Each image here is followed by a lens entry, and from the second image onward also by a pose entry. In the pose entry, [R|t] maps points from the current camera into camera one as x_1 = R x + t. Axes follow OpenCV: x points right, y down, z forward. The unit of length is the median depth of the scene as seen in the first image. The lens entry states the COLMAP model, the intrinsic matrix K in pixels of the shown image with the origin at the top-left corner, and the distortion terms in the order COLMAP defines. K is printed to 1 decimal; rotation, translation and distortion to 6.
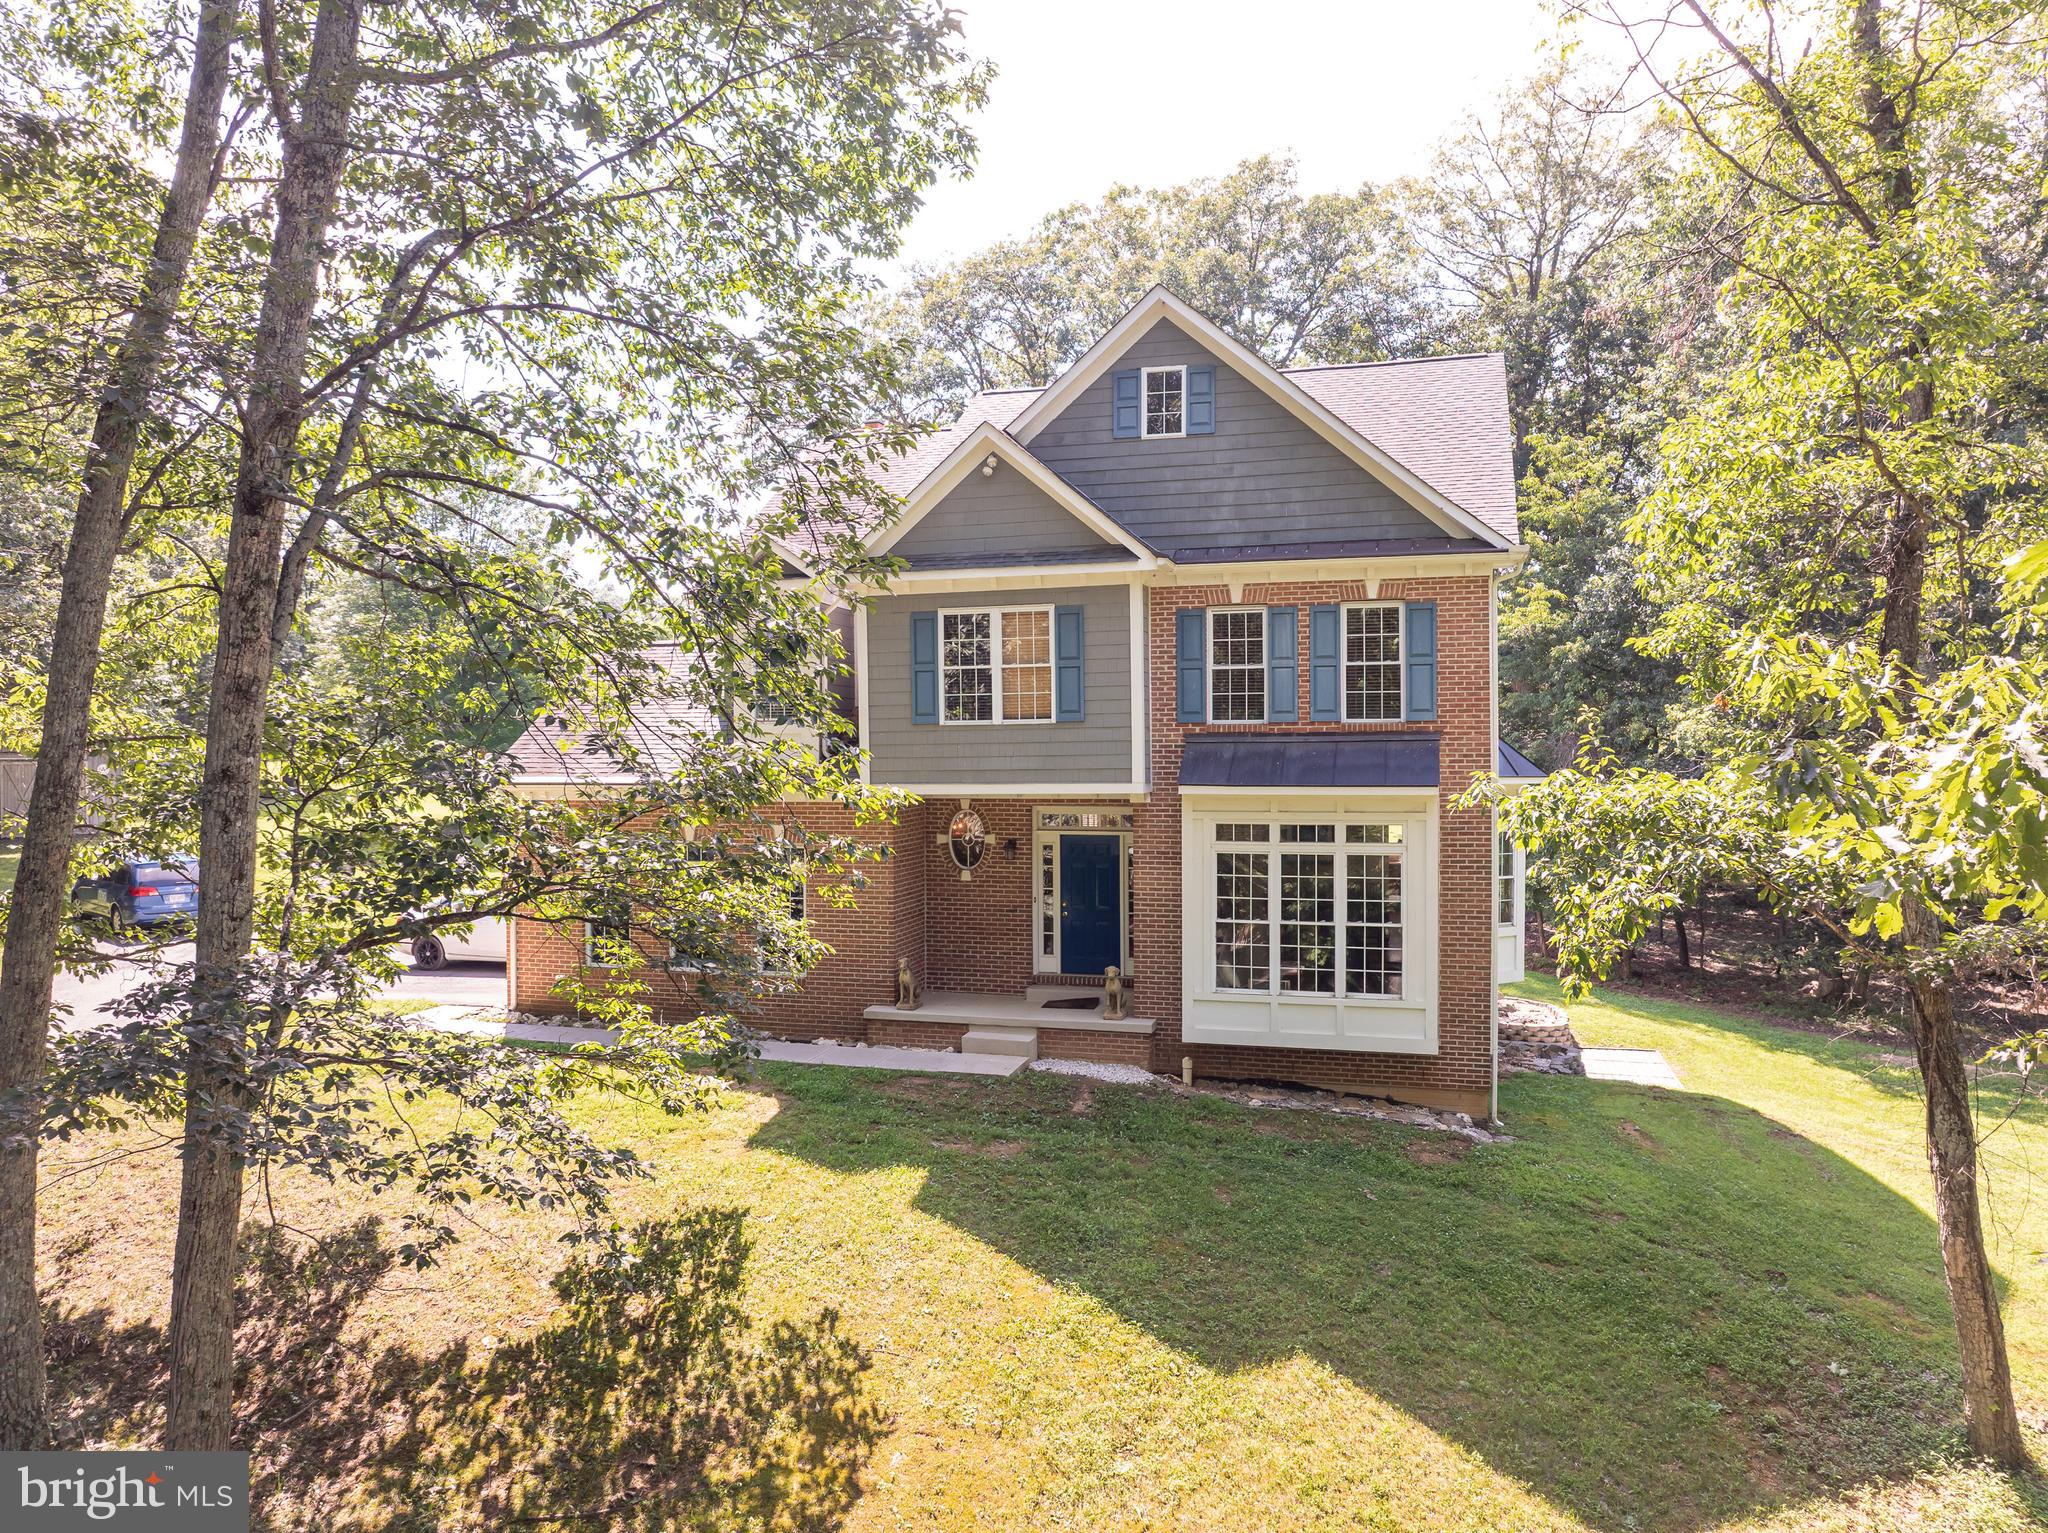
lens RADIAL K [[1446.7, 0, 1018.6], [0, 1446.7, 764.8], [0, 0, 1]] dist [-0.042420, 0.010618]
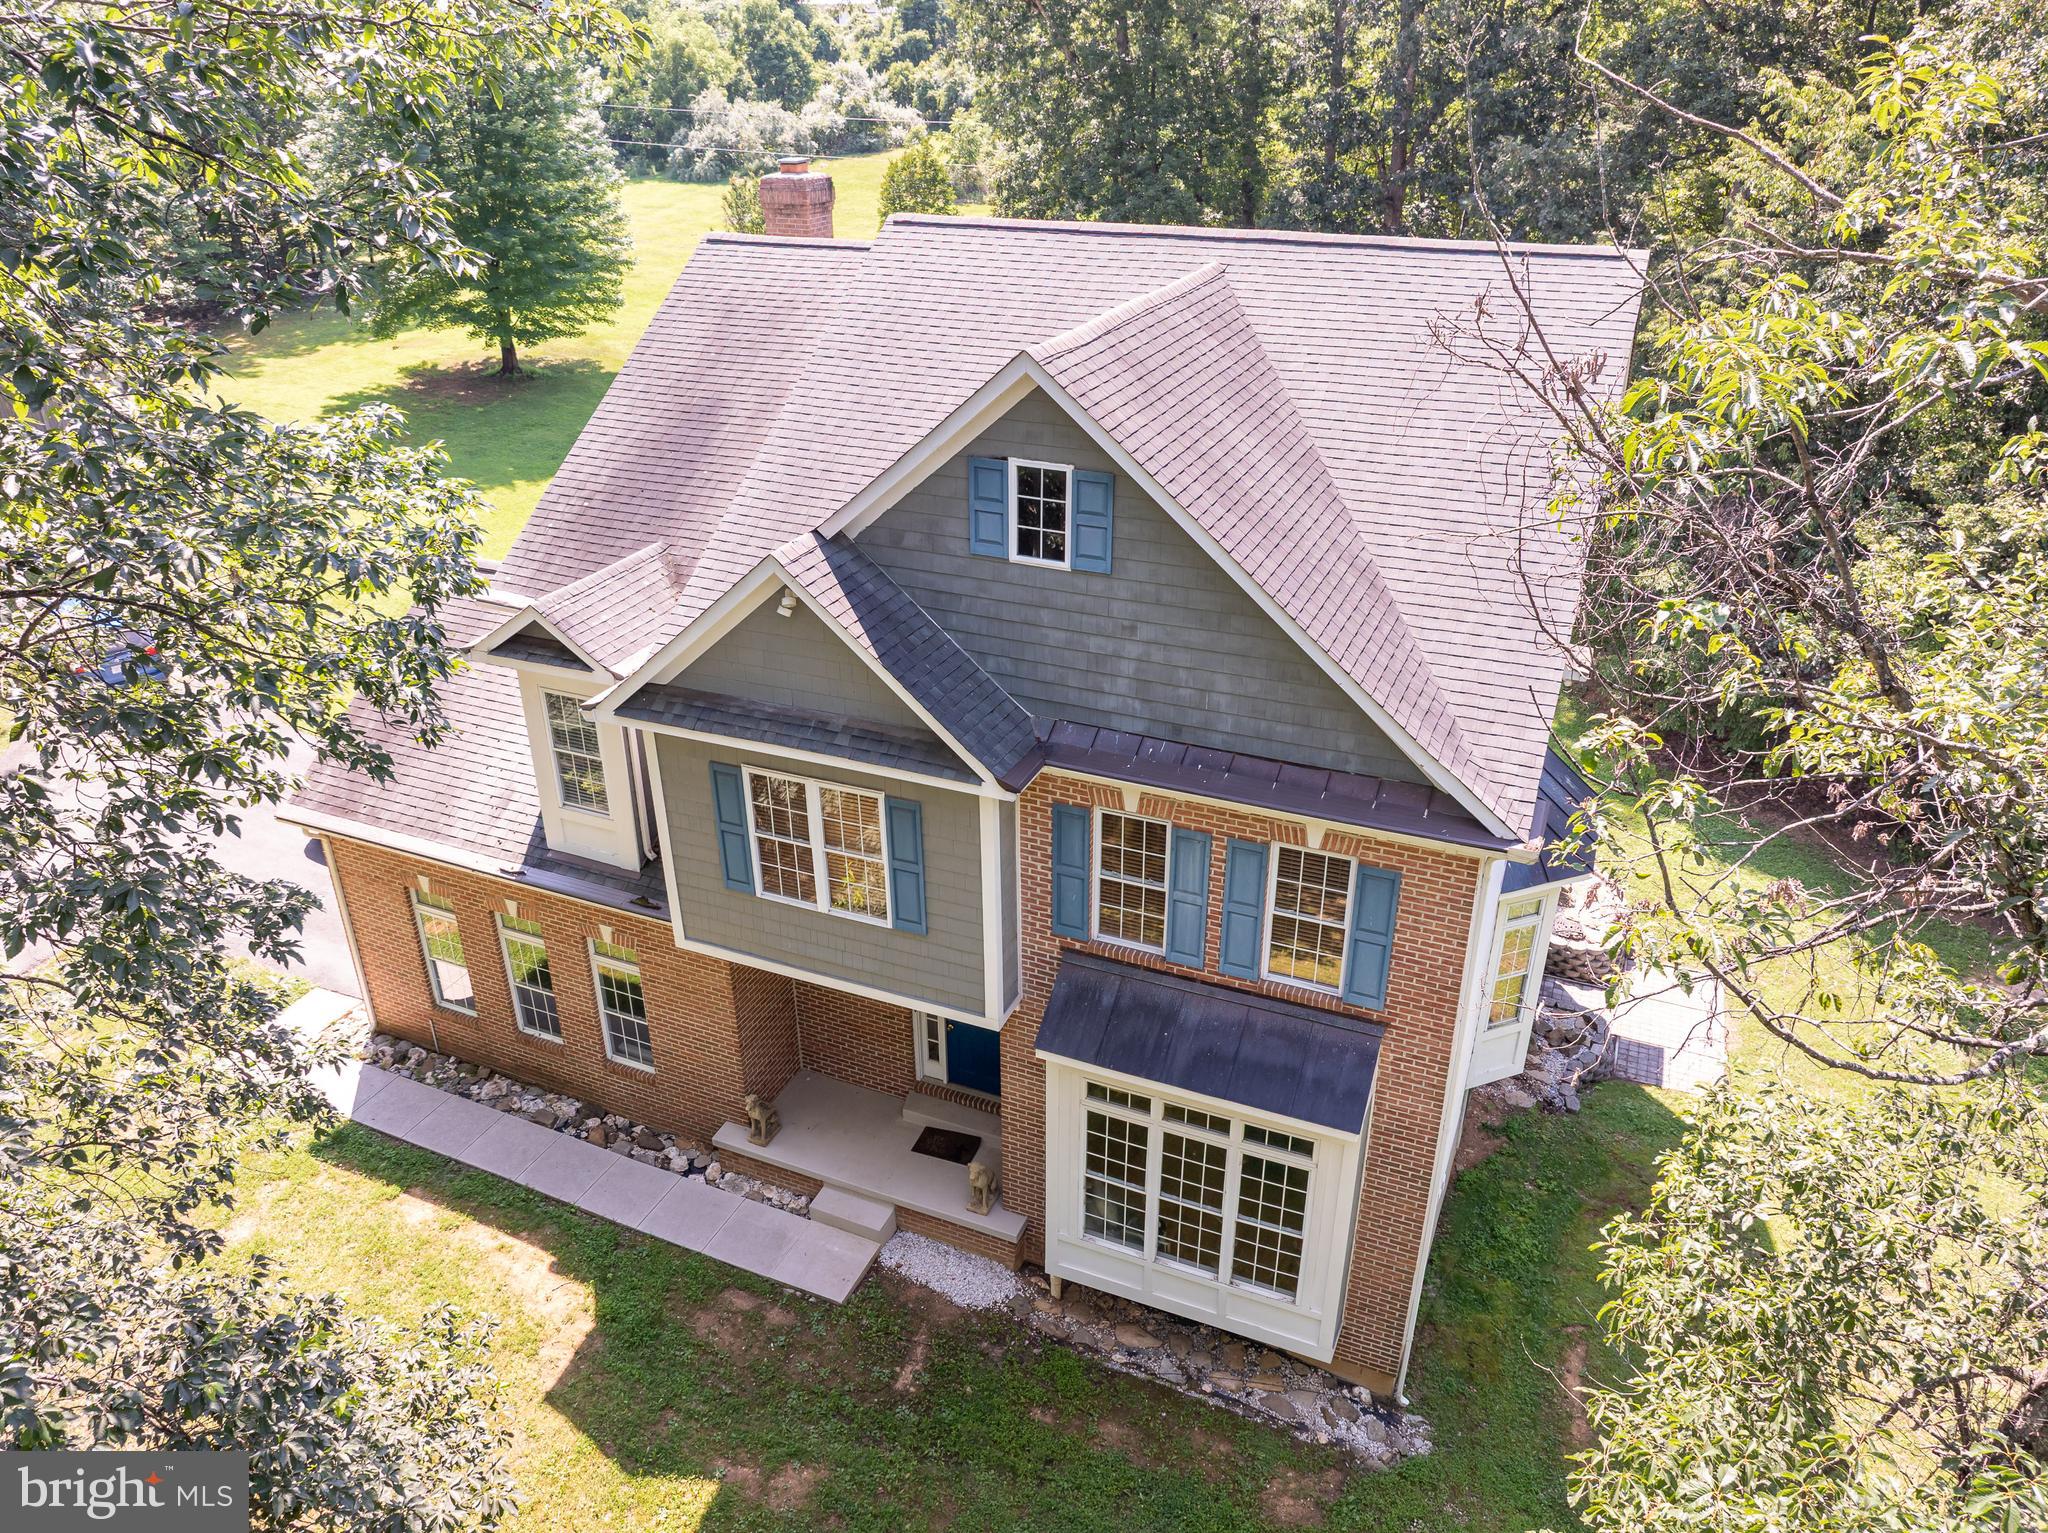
lens RADIAL K [[1446.7, 0, 1027.9], [0, 1446.7, 766.0], [0, 0, 1]] dist [-0.042420, 0.010618]
pose [[0.993290, 0.053223, -0.102674, 0.171444], [-0.001903, 0.895212, 0.445637, -0.449454], [0.115633, -0.442451, 0.889306, 0.364299]]
